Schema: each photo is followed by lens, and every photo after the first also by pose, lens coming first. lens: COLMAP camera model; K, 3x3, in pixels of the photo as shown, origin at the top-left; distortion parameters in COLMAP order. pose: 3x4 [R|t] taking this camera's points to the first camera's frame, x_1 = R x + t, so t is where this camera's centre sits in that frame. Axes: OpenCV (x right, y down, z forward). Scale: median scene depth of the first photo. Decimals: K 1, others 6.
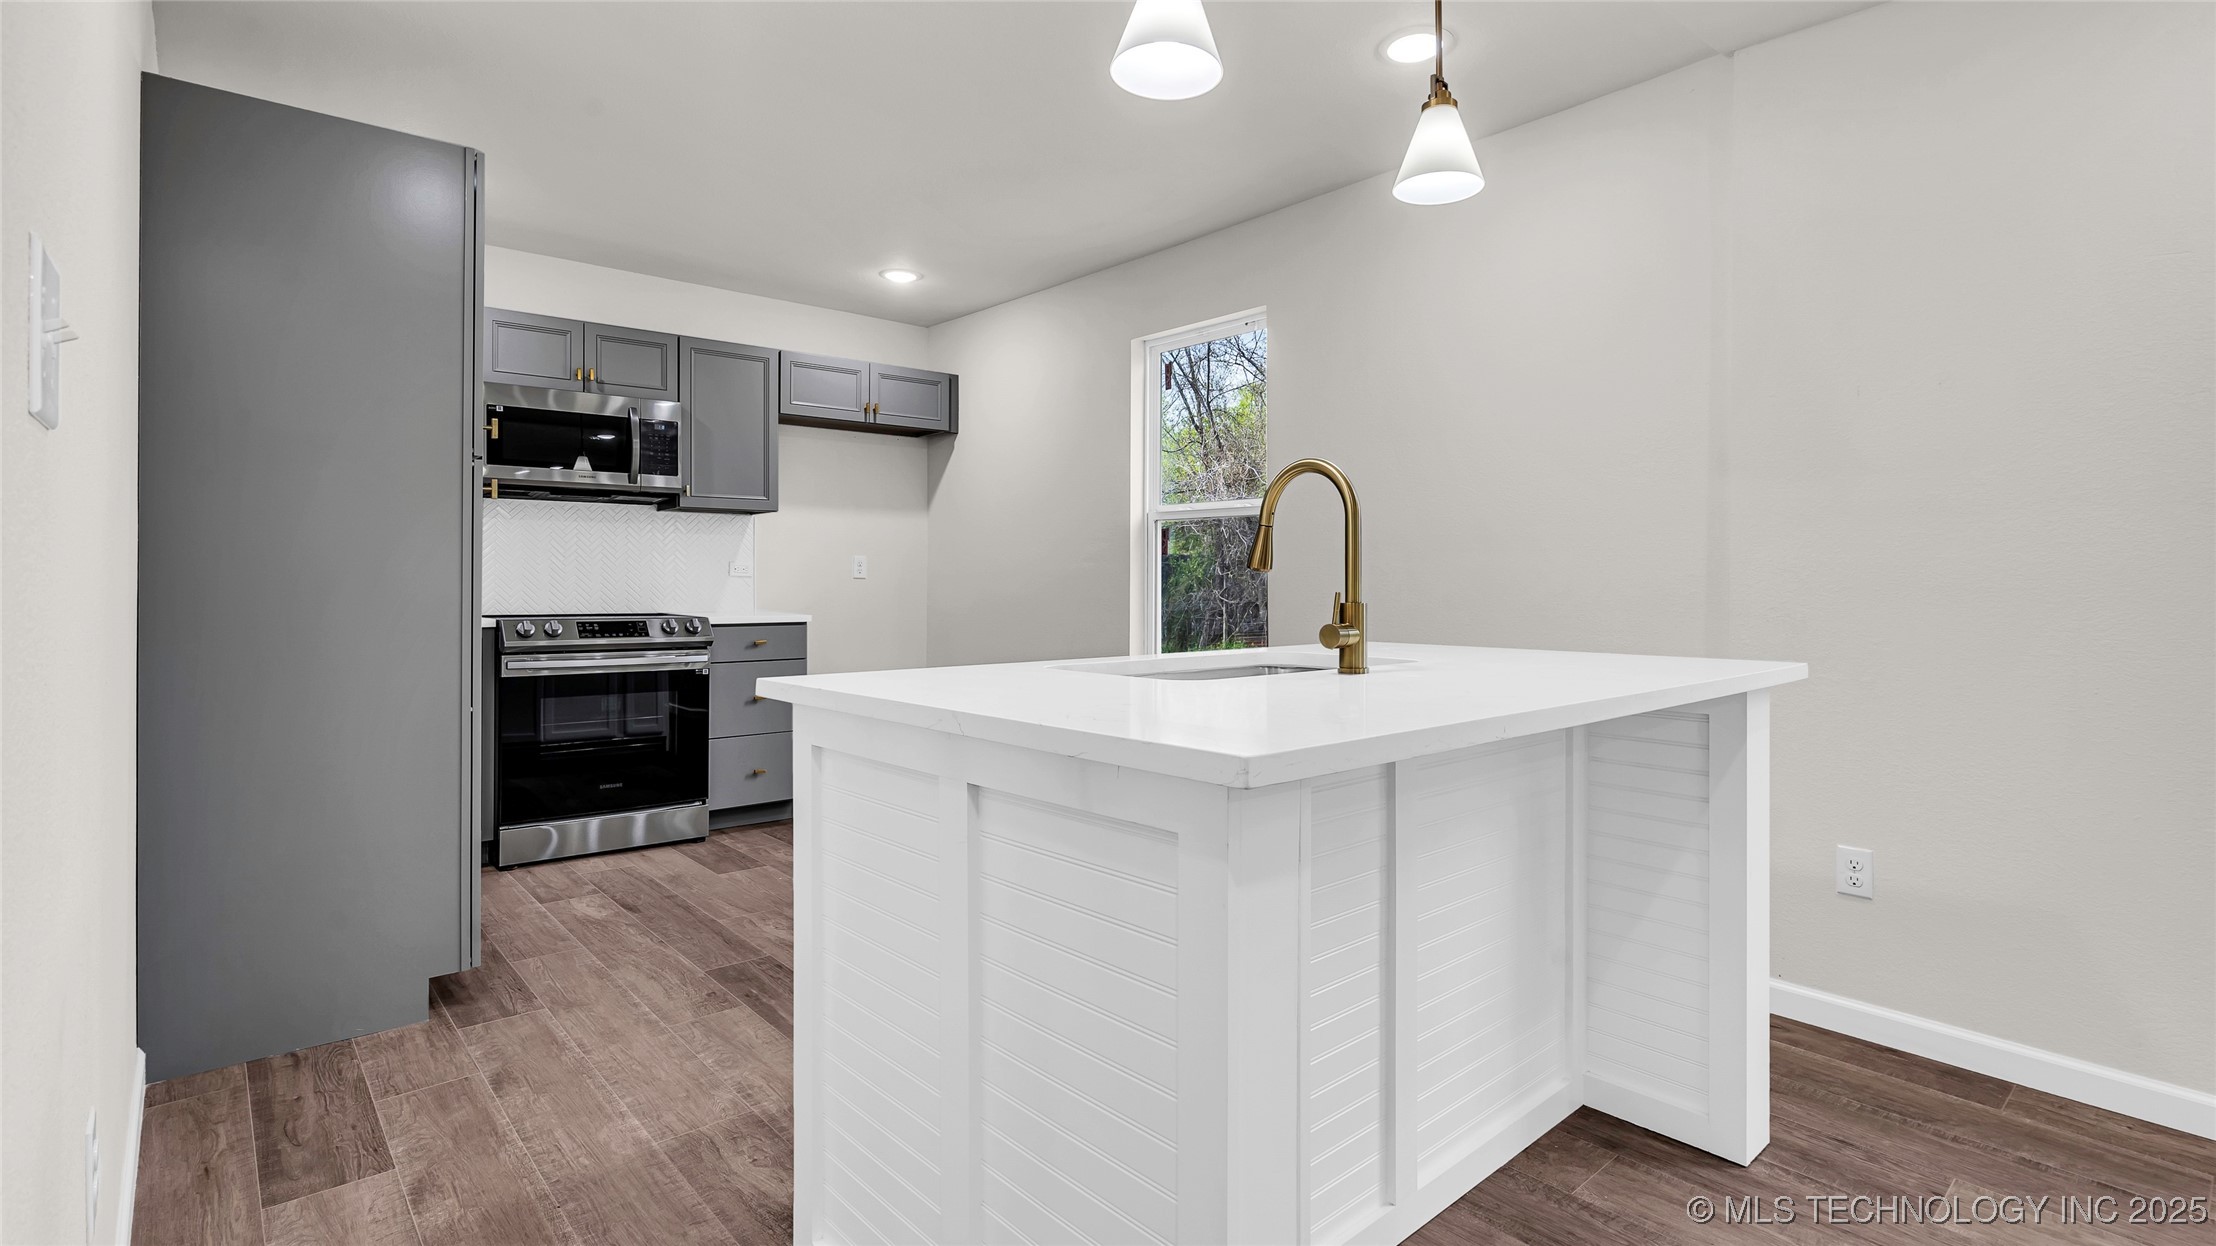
lens RADIAL K [[1030.5, 0, 1098.4], [0, 1030.5, 594.8], [0, 0, 1]] dist [-0.004111, 0.002806]
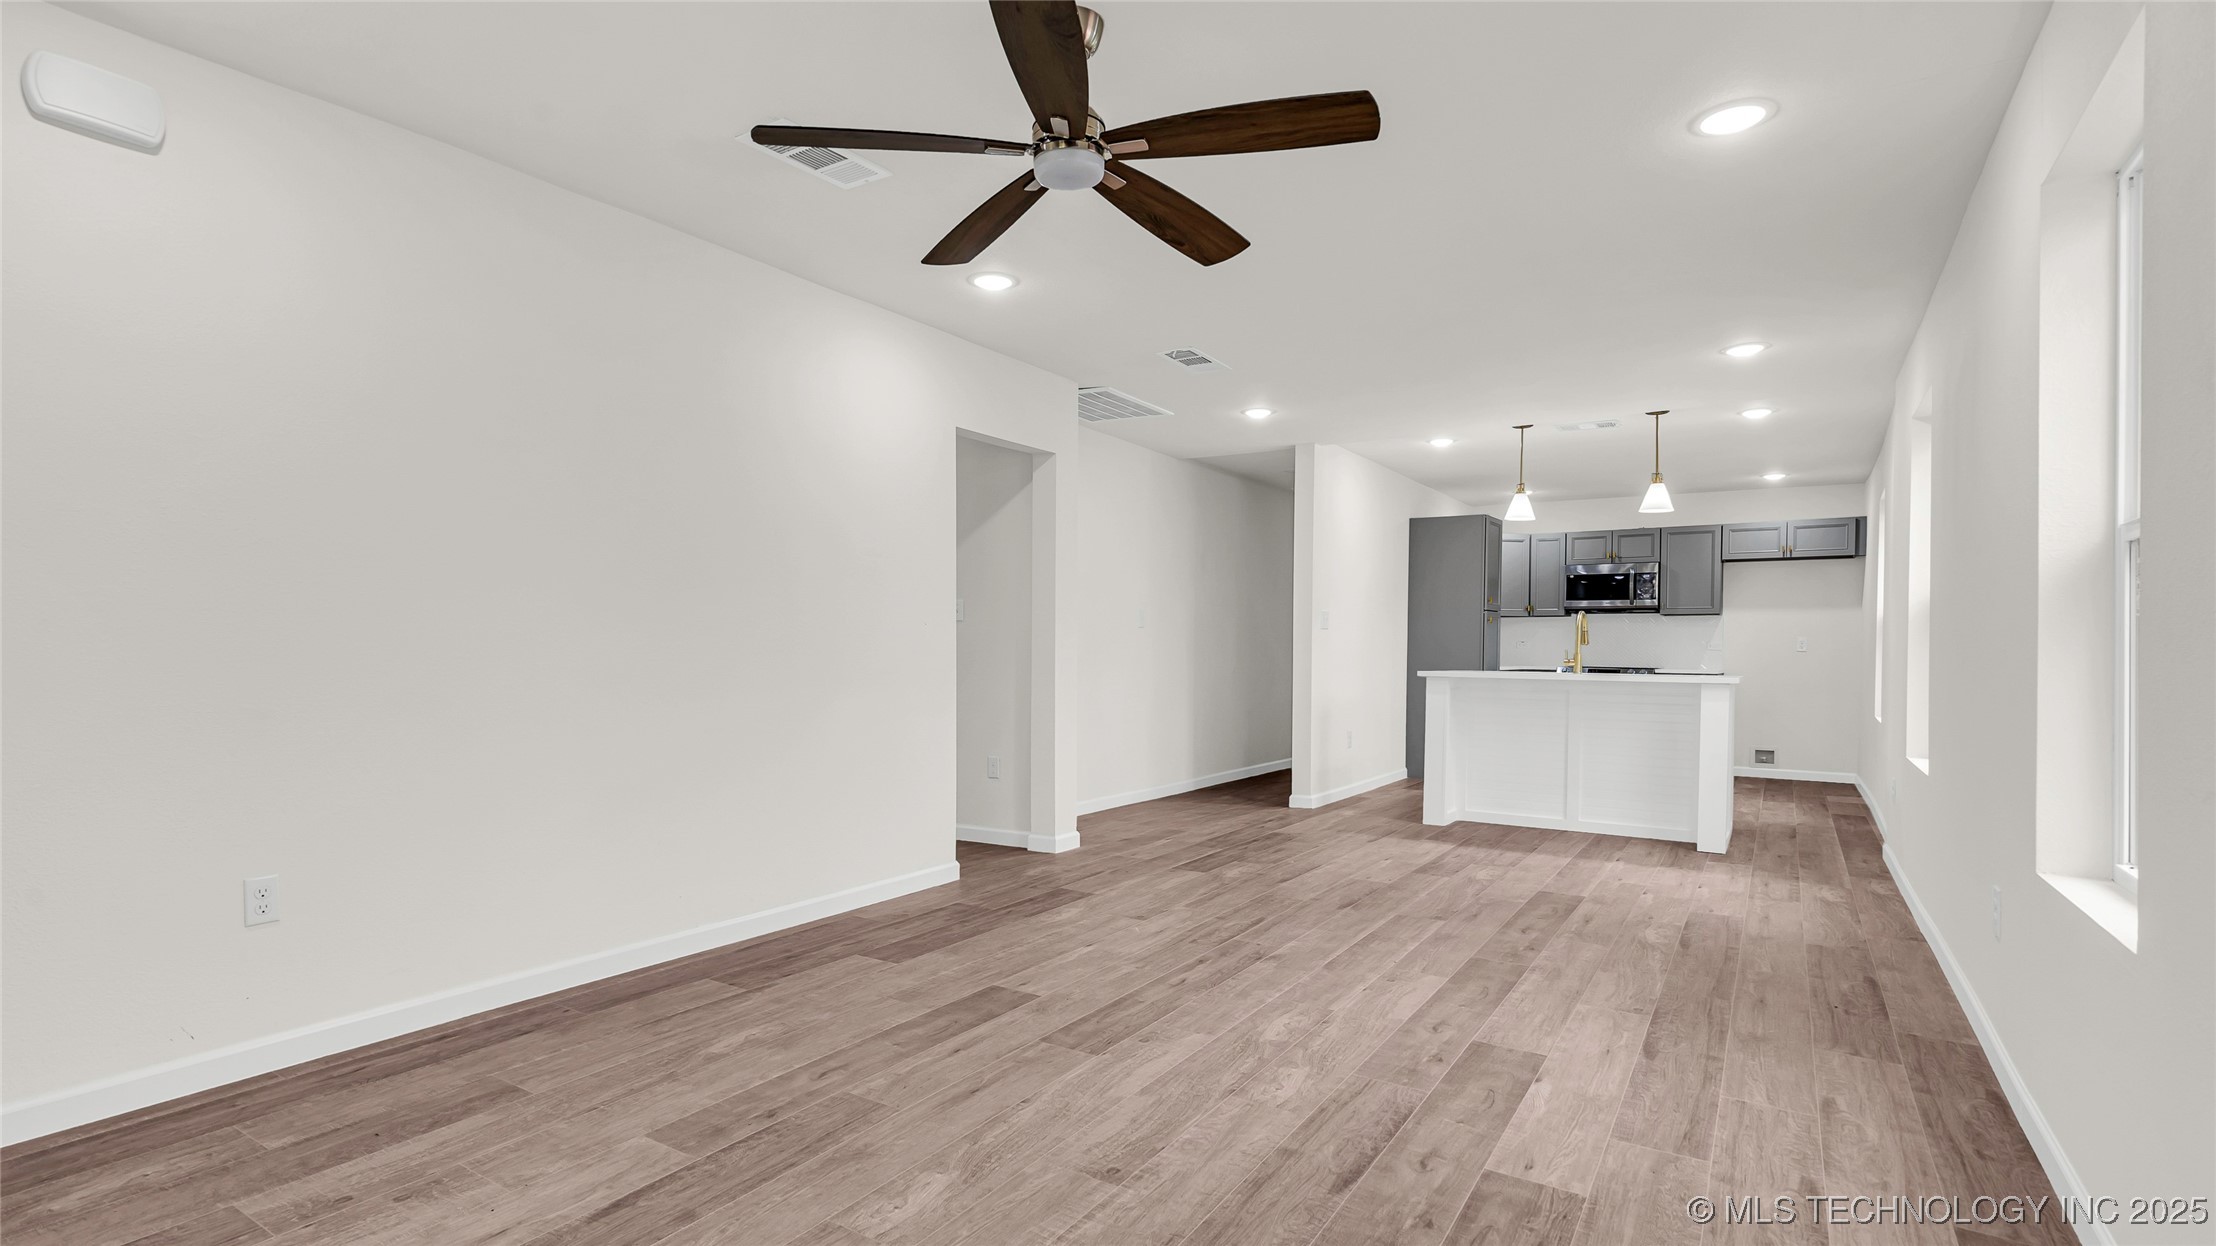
lens RADIAL K [[1030.5, 0, 1109.7], [0, 1030.5, 655.6], [0, 0, 1]] dist [-0.004111, 0.002806]
pose [[0.289331, 0.006741, -0.957205, 1.211513], [-0.026526, 0.999648, -0.000979, 0.023724], [0.956861, 0.025674, 0.289408, -0.592828]]
